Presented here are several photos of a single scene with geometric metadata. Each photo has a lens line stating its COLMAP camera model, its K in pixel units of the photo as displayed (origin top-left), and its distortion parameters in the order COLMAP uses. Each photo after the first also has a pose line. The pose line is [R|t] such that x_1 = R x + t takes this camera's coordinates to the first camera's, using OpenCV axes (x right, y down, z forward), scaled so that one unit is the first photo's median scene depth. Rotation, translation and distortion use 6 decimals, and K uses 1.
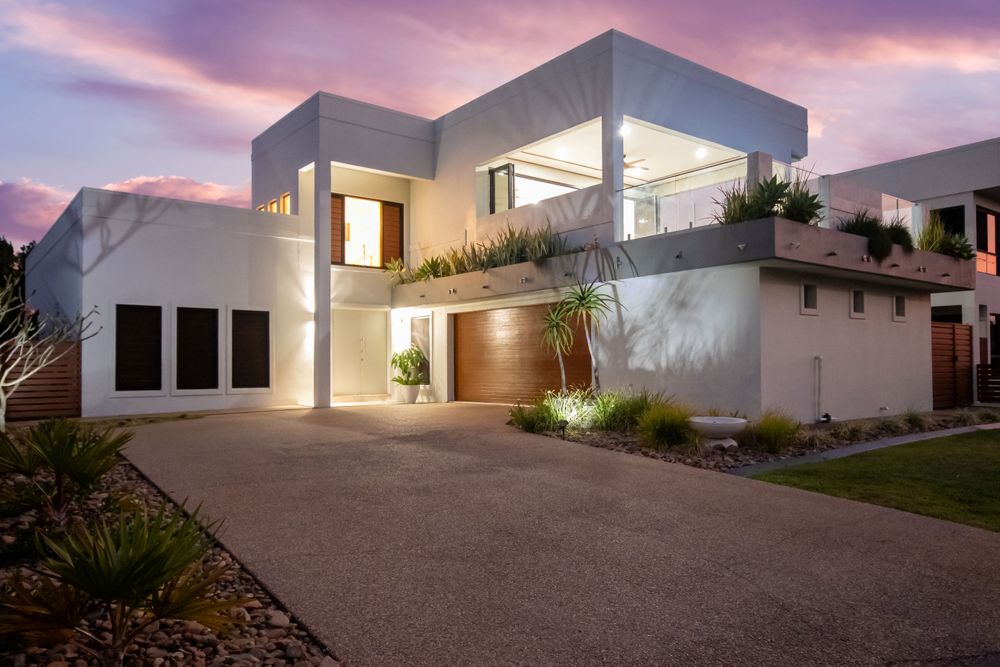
lens RADIAL K [[707.5, 0, 497.4], [0, 707.5, 347.4], [0, 0, 1]] dist [0.021866, 0.001290]
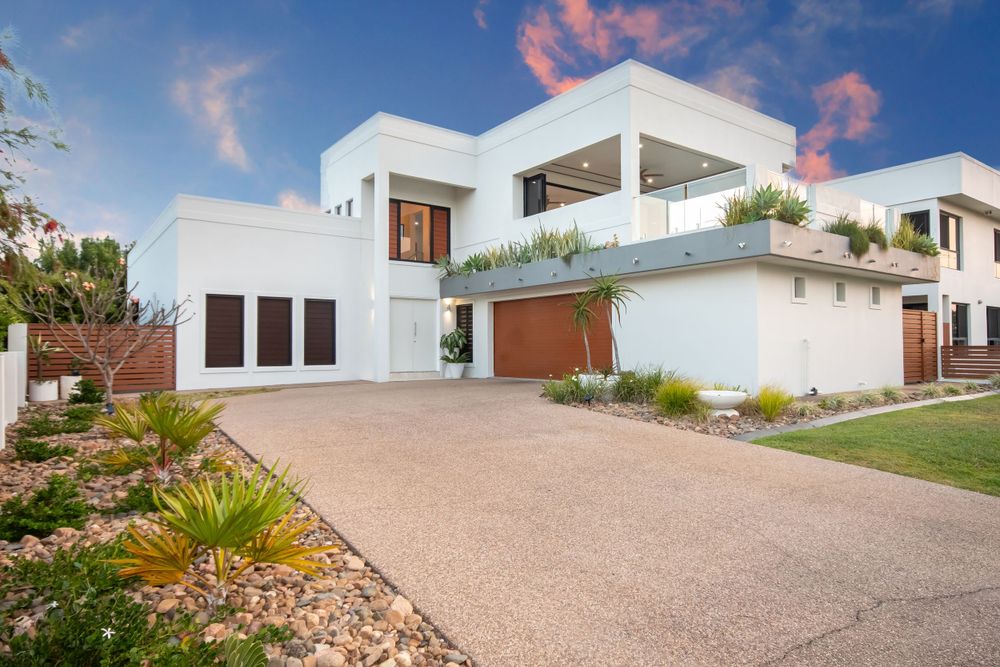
lens RADIAL K [[605.6, 0, 527.4], [0, 605.6, 329.1], [0, 0, 1]] dist [0.016635, 0.001623]
pose [[0.999999, 0.000897, -0.001365, -0.006392], [-0.000901, 0.999995, -0.002958, -0.000040], [0.001362, 0.002959, 0.999995, 0.000253]]
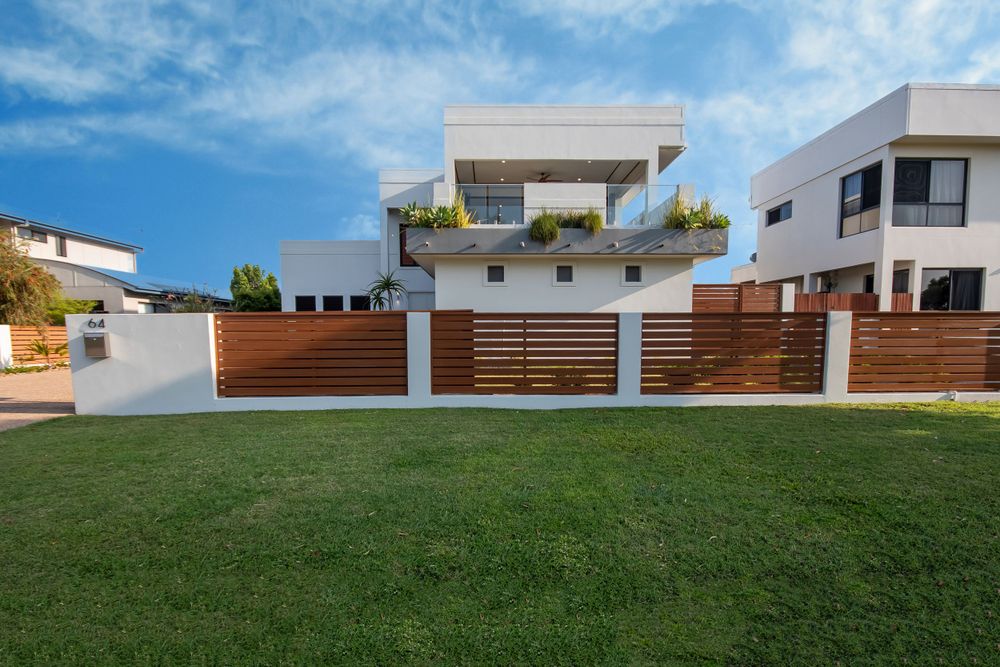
lens RADIAL K [[546.1, 0, 508.3], [0, 546.1, 379.3], [0, 0, 1]] dist [-0.013793, 0.000182]
pose [[0.799956, 0.053077, -0.597706, 1.131441], [0.015723, 0.993884, 0.109301, 0.021585], [0.599852, -0.096834, 0.794229, 0.100489]]
